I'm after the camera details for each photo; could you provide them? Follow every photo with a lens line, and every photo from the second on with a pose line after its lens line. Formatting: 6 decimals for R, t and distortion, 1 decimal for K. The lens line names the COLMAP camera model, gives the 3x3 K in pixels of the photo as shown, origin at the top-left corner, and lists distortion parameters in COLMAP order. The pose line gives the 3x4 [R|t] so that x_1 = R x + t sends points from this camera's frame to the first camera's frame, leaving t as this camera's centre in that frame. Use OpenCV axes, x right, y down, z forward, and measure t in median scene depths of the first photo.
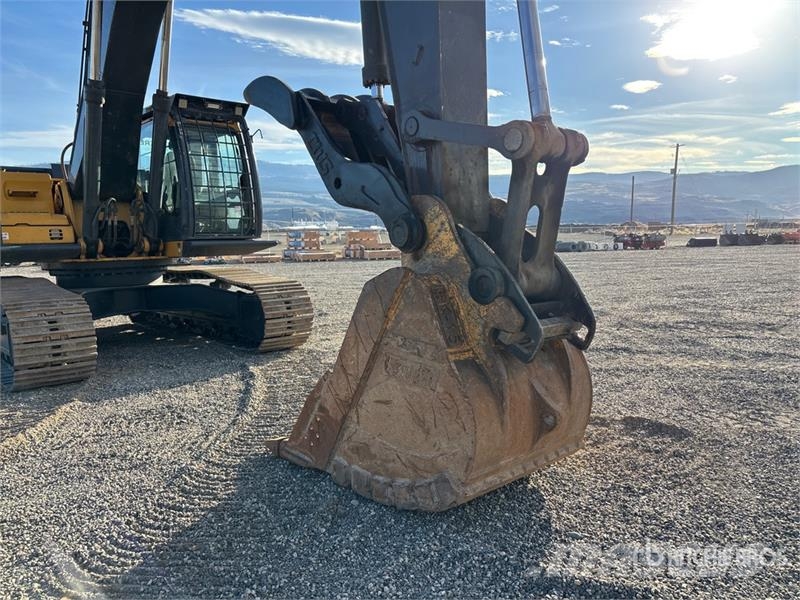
lens RADIAL K [[603.5, 0, 400.2], [0, 603.5, 299.0], [0, 0, 1]] dist [0.049673, -0.052487]
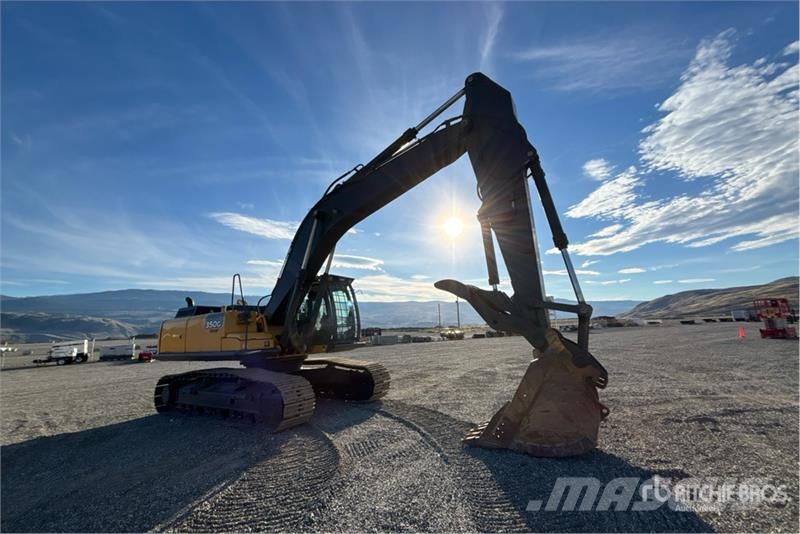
lens RADIAL K [[322.7, 0, 403.3], [0, 322.7, 262.3], [0, 0, 1]] dist [0.000030, 0.000640]
pose [[0.965861, 0.035910, 0.256559, -0.398222], [0.047534, 0.948967, -0.311774, -0.011032], [-0.254661, 0.313325, 0.914863, -0.113040]]
